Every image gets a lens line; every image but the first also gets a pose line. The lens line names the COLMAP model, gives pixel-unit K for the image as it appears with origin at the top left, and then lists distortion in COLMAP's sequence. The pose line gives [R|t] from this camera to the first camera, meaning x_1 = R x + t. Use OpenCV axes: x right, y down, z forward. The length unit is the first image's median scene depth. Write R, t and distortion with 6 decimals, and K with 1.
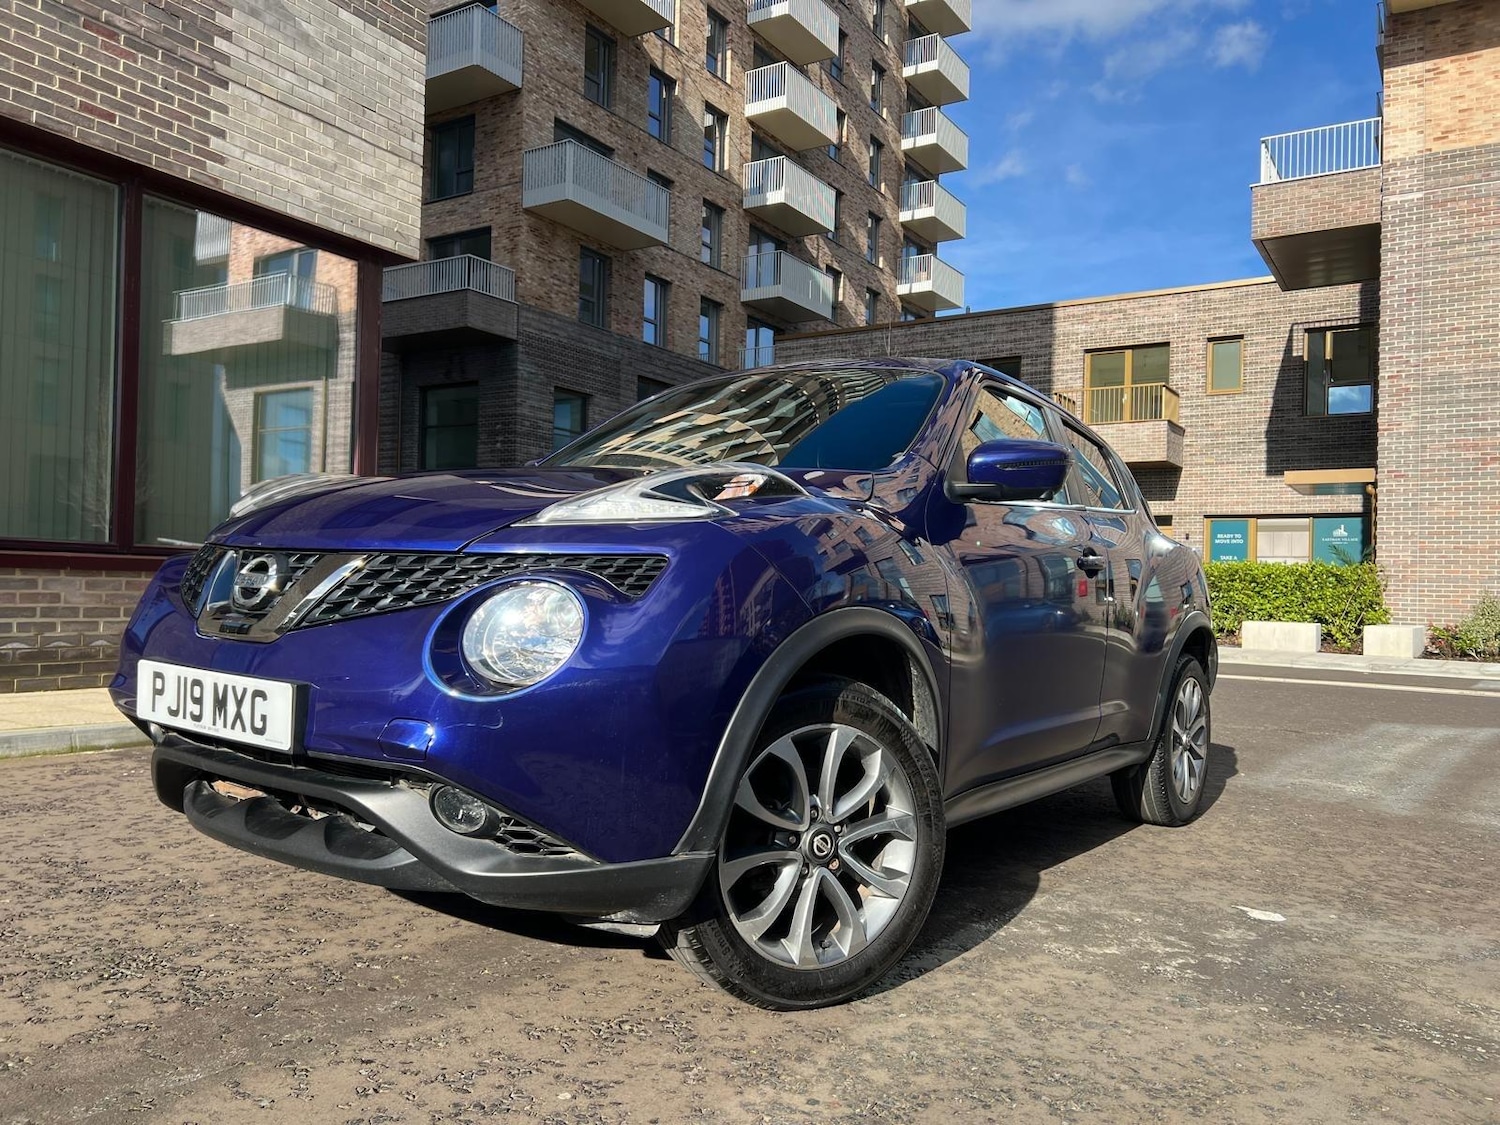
lens RADIAL K [[1135.5, 0, 742.6], [0, 1135.5, 568.5], [0, 0, 1]] dist [0.047676, -0.048953]
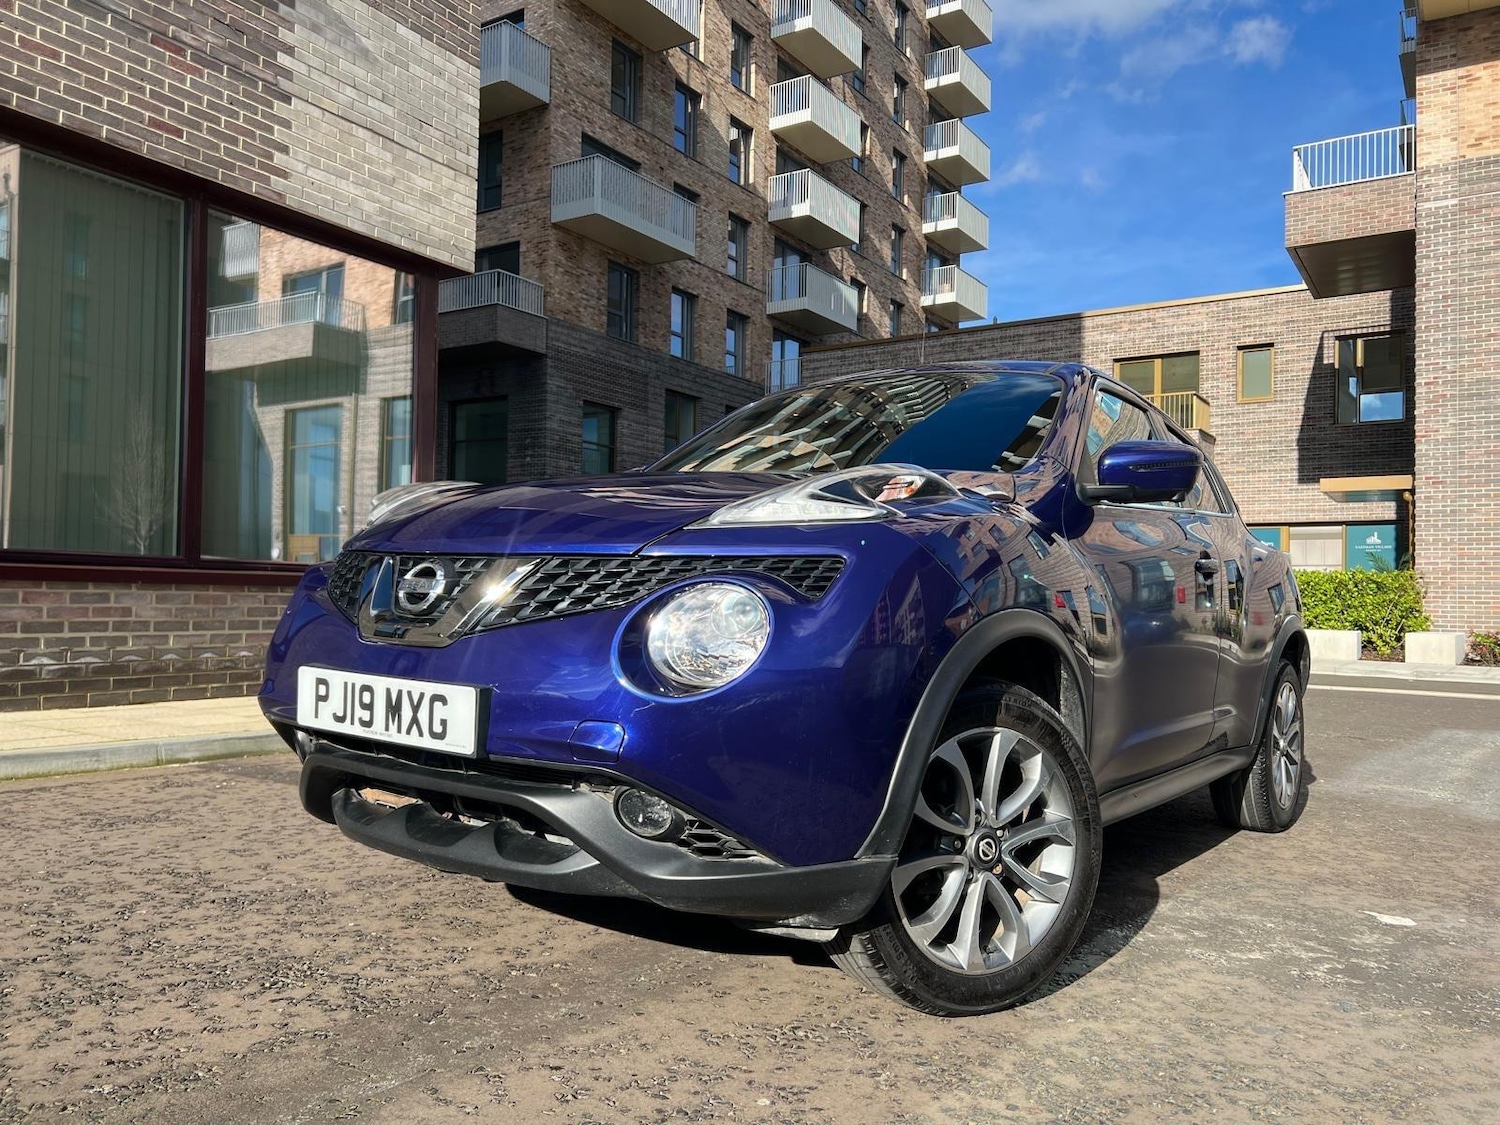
lens RADIAL K [[1135.5, 0, 756.7], [0, 1135.5, 573.1], [0, 0, 1]] dist [0.047676, -0.048953]
pose [[0.999964, -0.007495, -0.003947, -0.067396], [0.007465, 0.999944, -0.007450, 0.004732], [0.004002, 0.007421, 0.999964, 0.003068]]
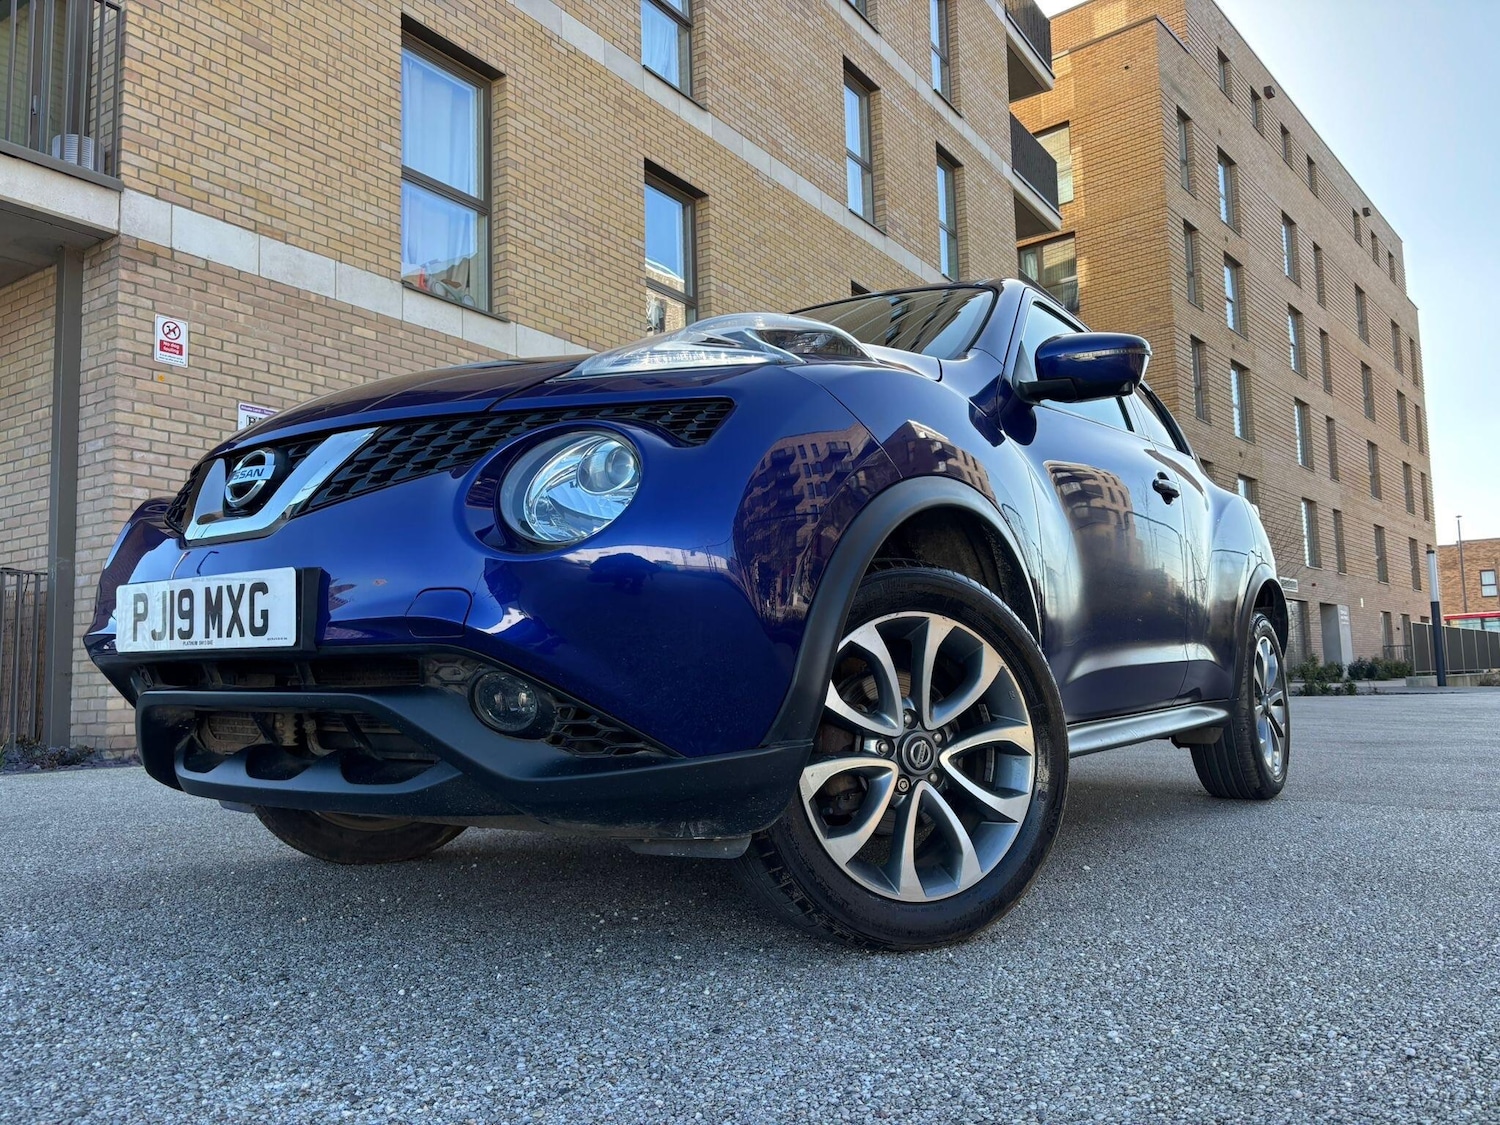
lens RADIAL K [[1135.5, 0, 738.0], [0, 1135.5, 569.9], [0, 0, 1]] dist [0.047676, -0.048953]
pose [[0.997929, -0.064254, 0.003048, -0.035776], [0.064309, 0.995434, -0.070538, 0.085934], [0.001499, 0.070587, 0.997504, 0.079051]]
